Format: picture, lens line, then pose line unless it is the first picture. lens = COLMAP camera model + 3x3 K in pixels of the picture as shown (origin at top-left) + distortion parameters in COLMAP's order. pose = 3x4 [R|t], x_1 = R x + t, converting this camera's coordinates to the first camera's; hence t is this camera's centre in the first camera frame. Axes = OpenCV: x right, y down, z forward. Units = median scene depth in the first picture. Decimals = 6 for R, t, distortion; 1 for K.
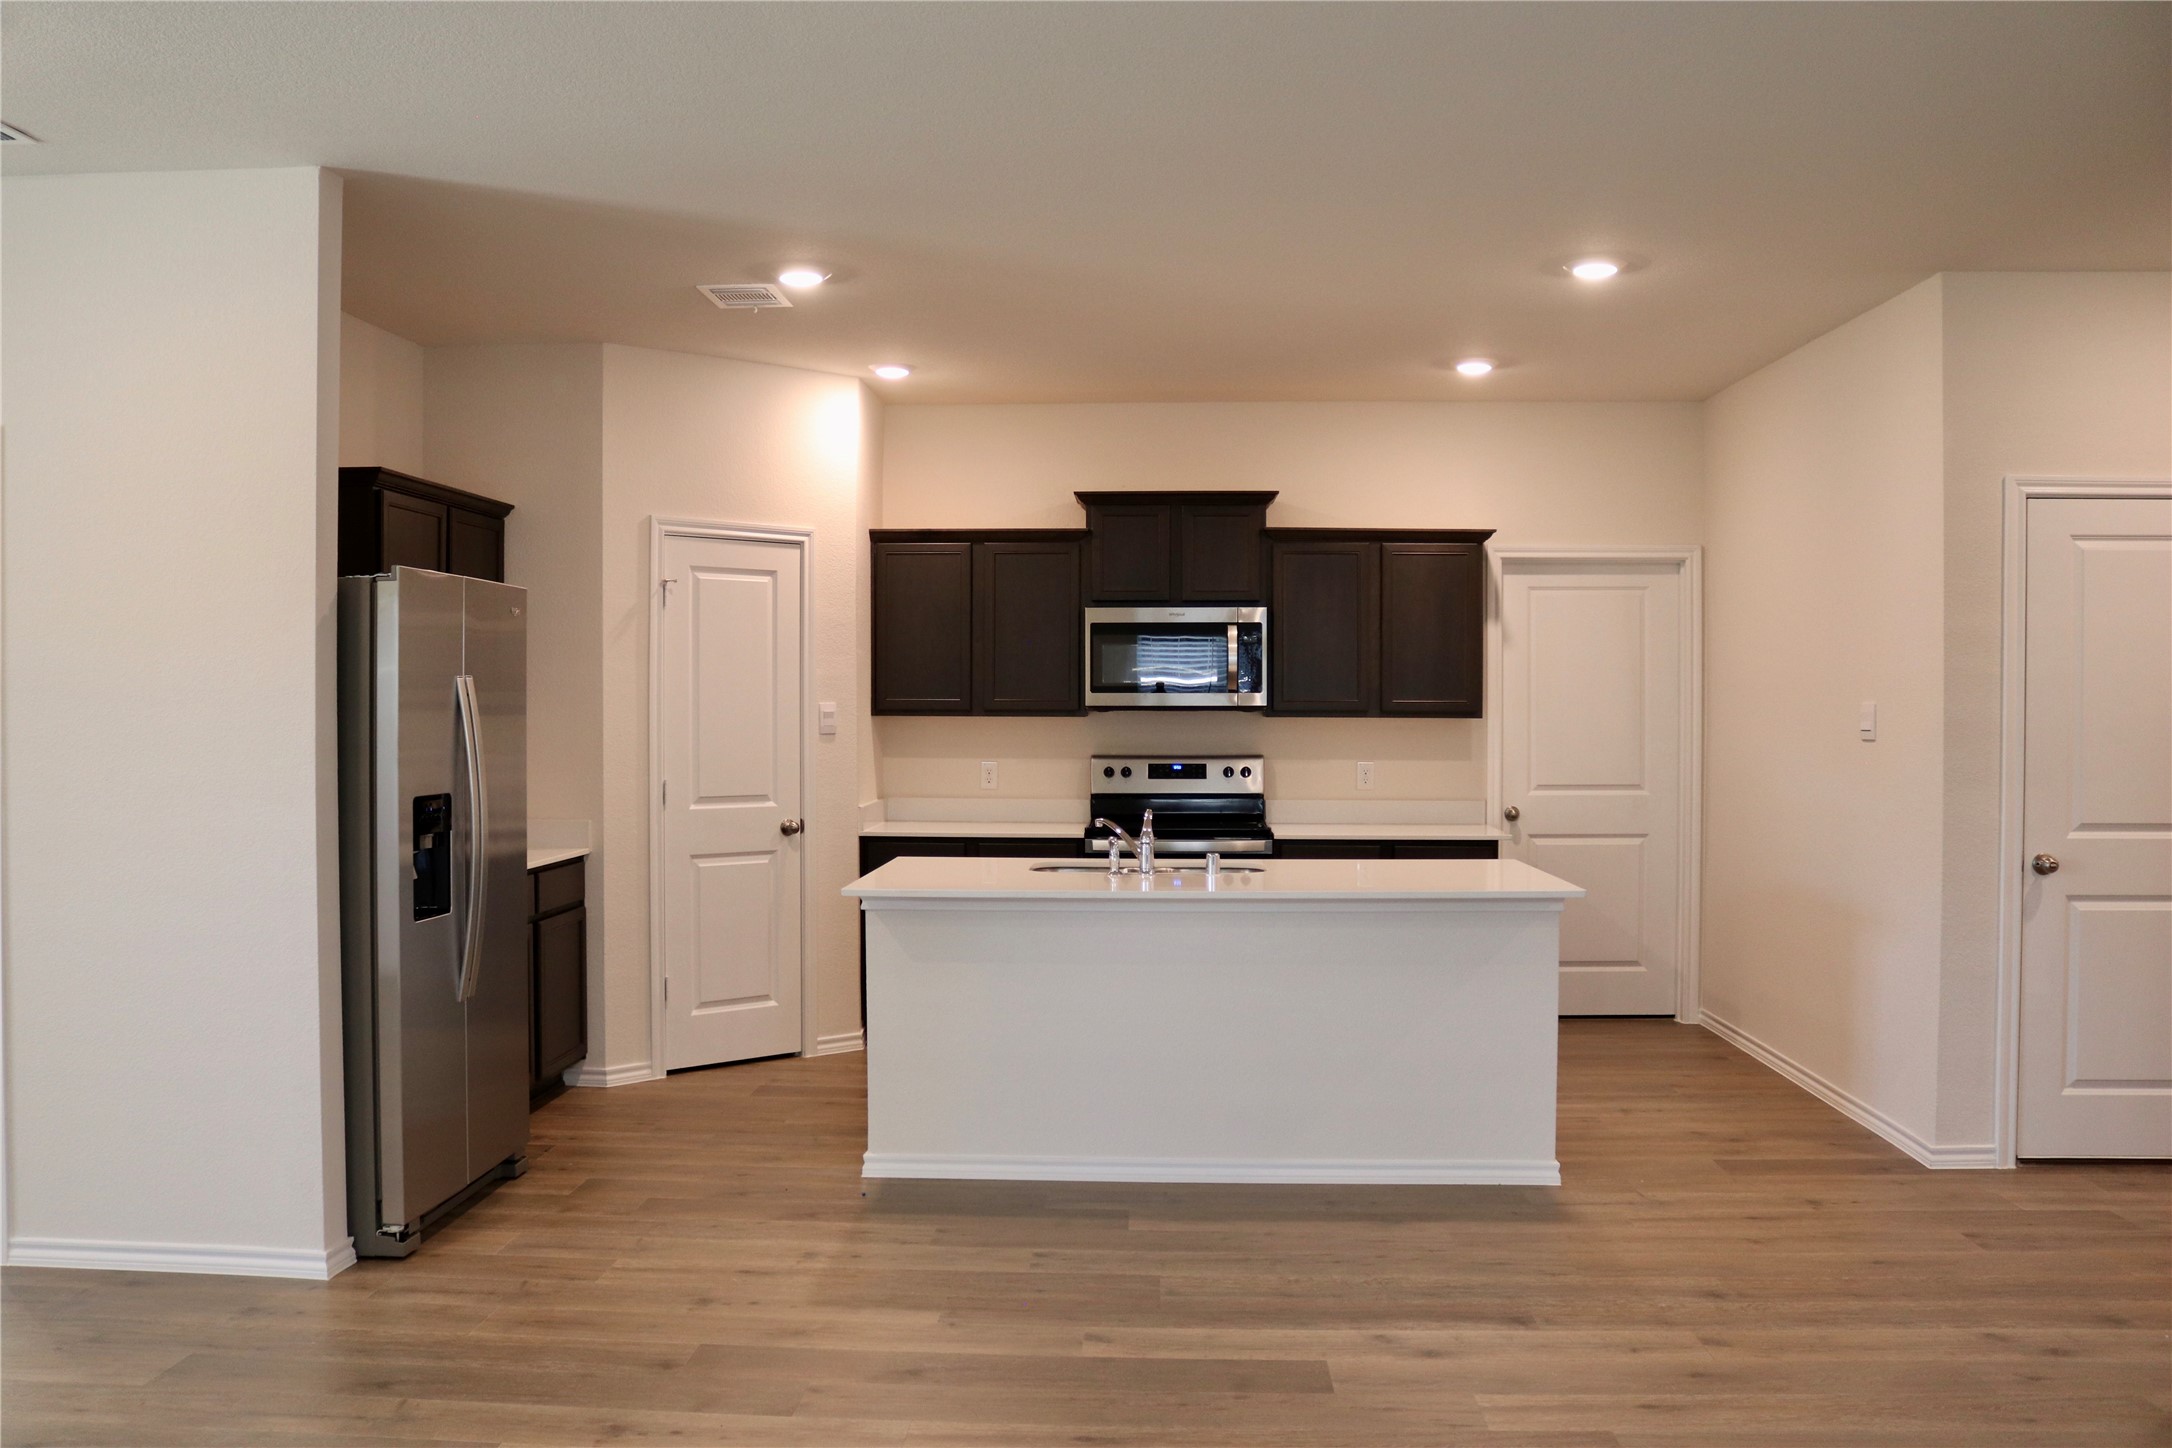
lens RADIAL K [[1785.4, 0, 1069.9], [0, 1785.4, 729.8], [0, 0, 1]] dist [-0.158490, 0.137342]
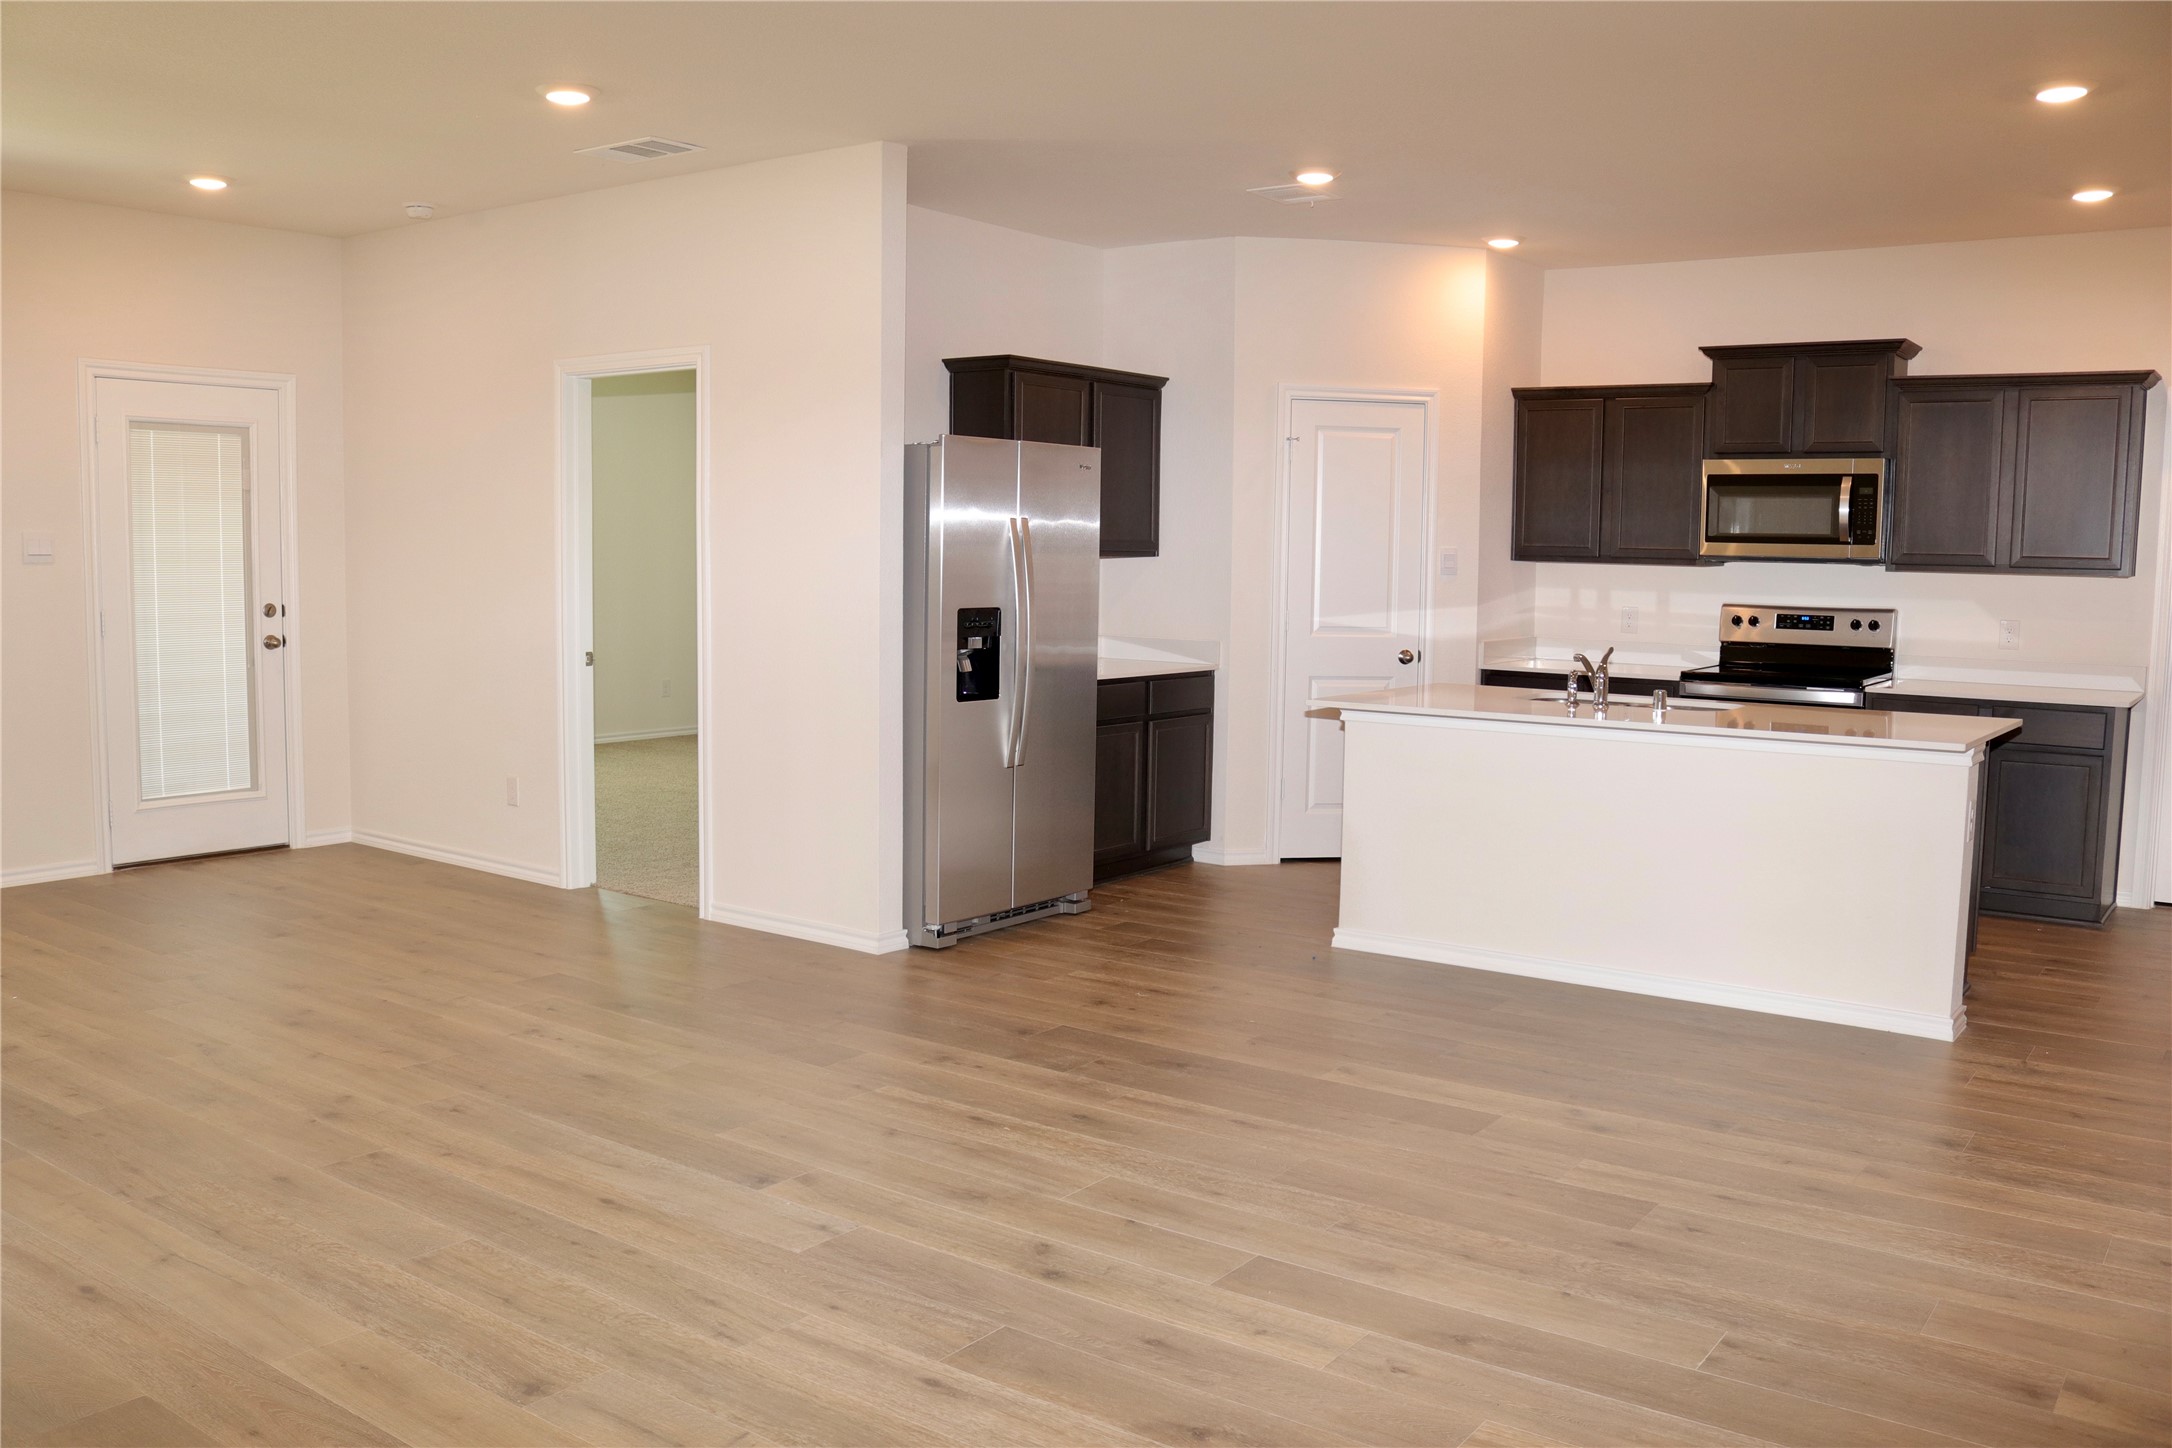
lens RADIAL K [[1785.4, 0, 1069.9], [0, 1785.4, 729.8], [0, 0, 1]] dist [-0.158490, 0.137342]
pose [[0.836823, 0.065782, -0.543508, 0.304348], [-0.019840, 0.995747, 0.089970, 0.004116], [0.547115, -0.064506, 0.834569, -0.065290]]
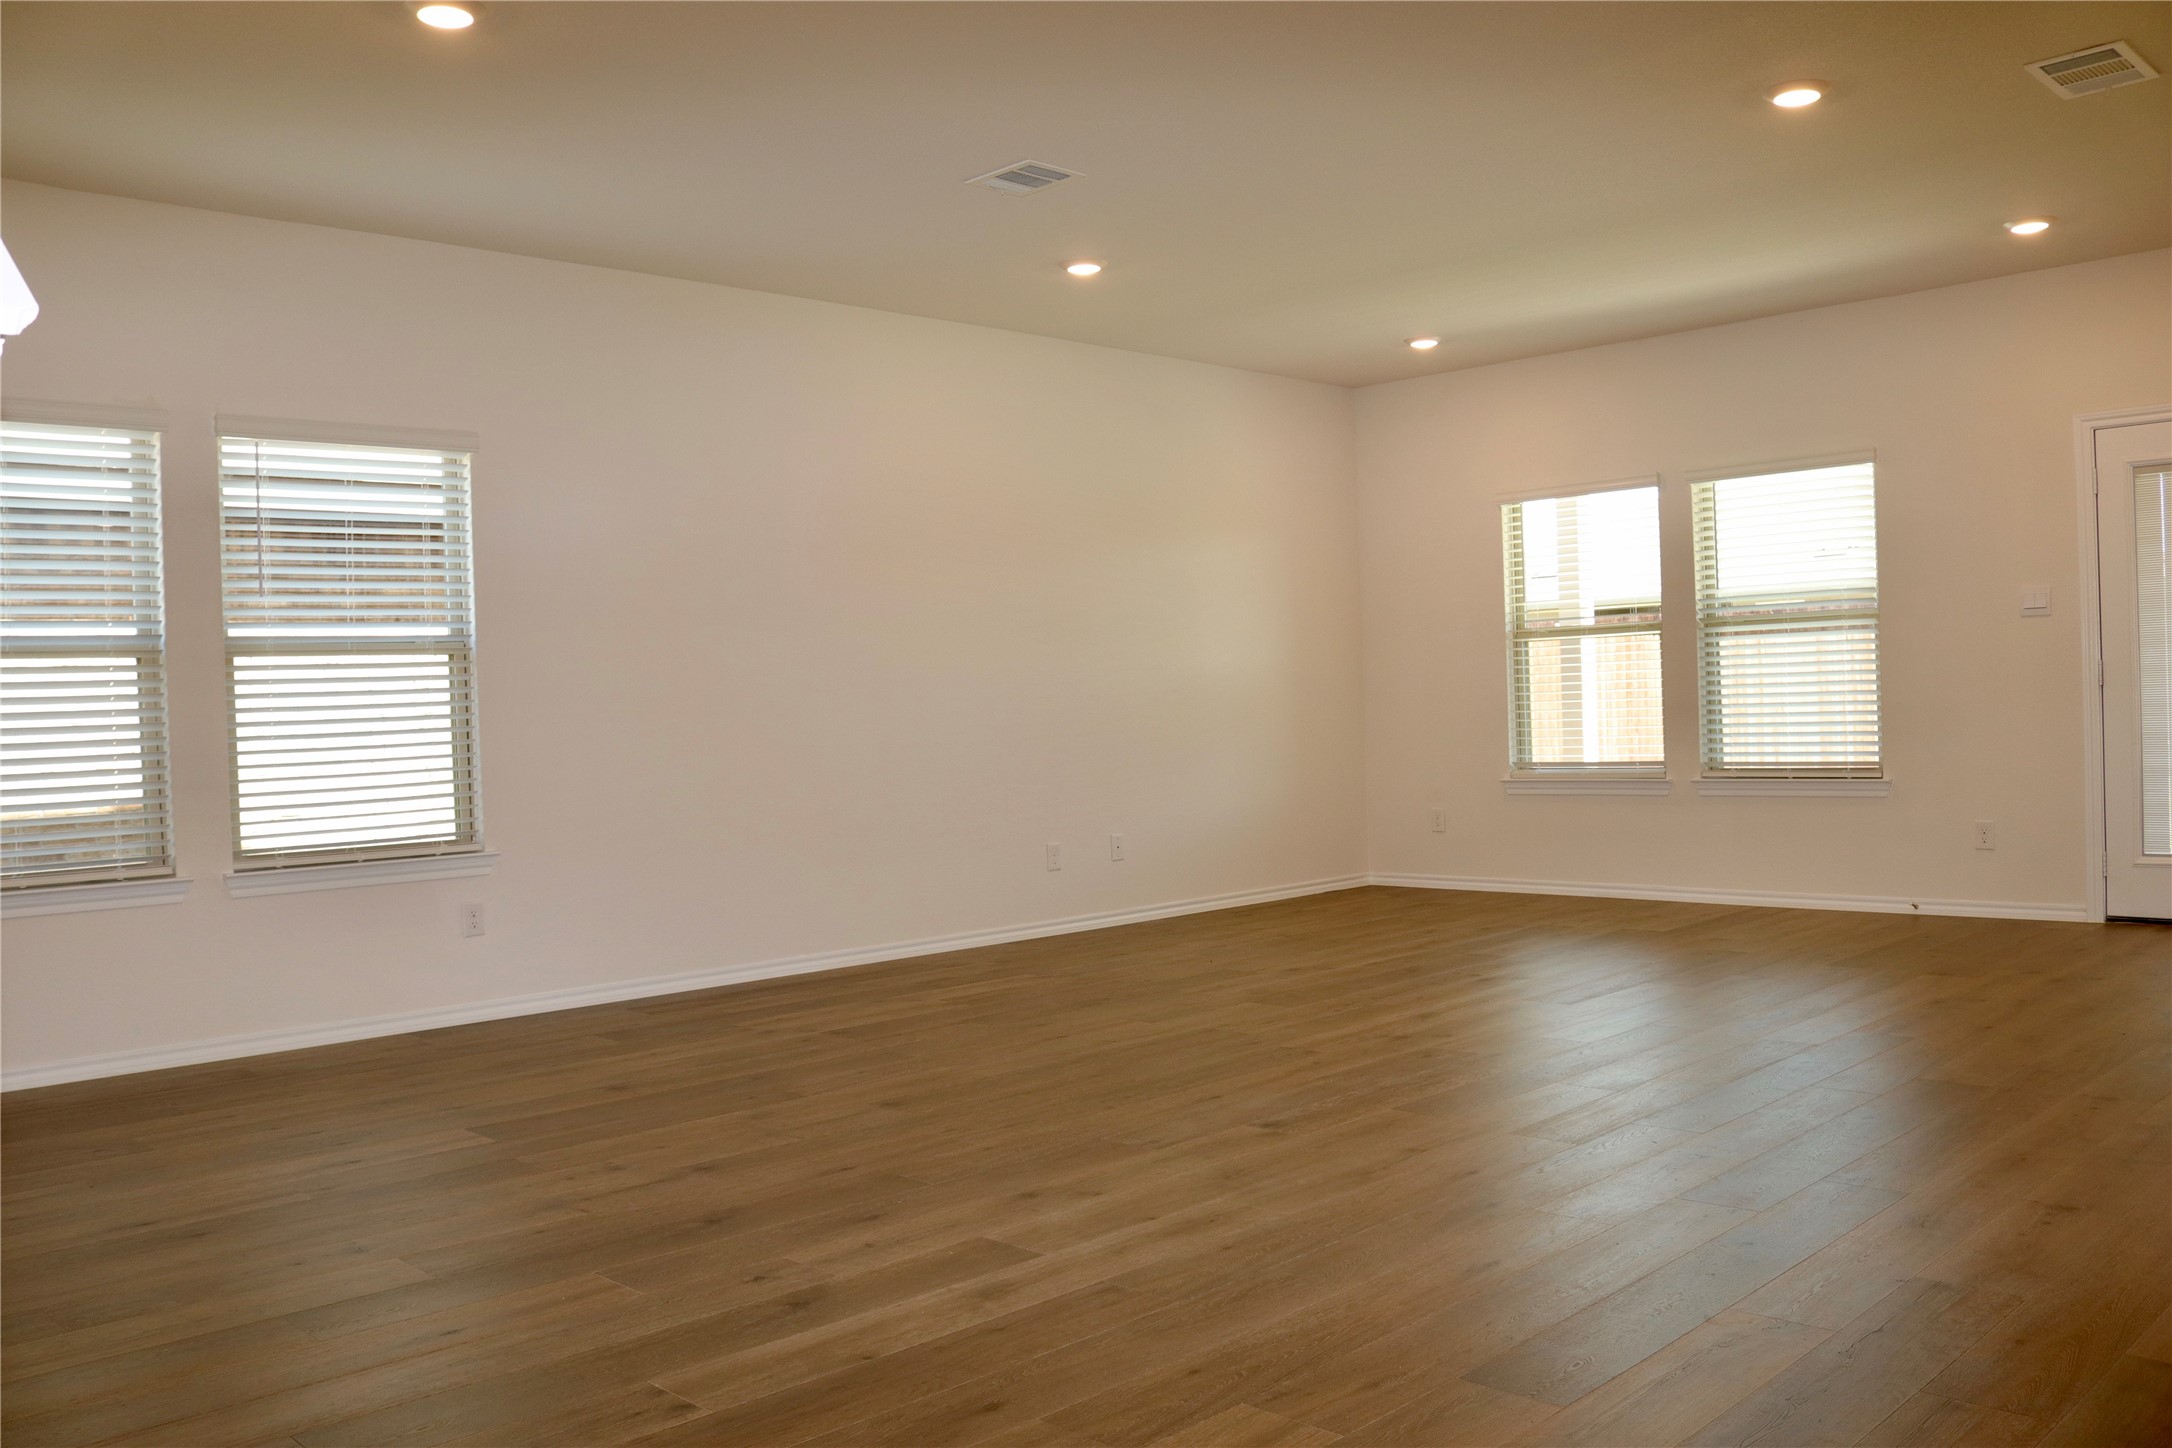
lens RADIAL K [[1785.4, 0, 1069.9], [0, 1785.4, 729.8], [0, 0, 1]] dist [-0.158490, 0.137342]
pose [[-0.674387, 0.029776, -0.737777, 0.443579], [0.021323, 0.999555, 0.020849, 0.046959], [0.738070, -0.001671, -0.674722, 0.763960]]
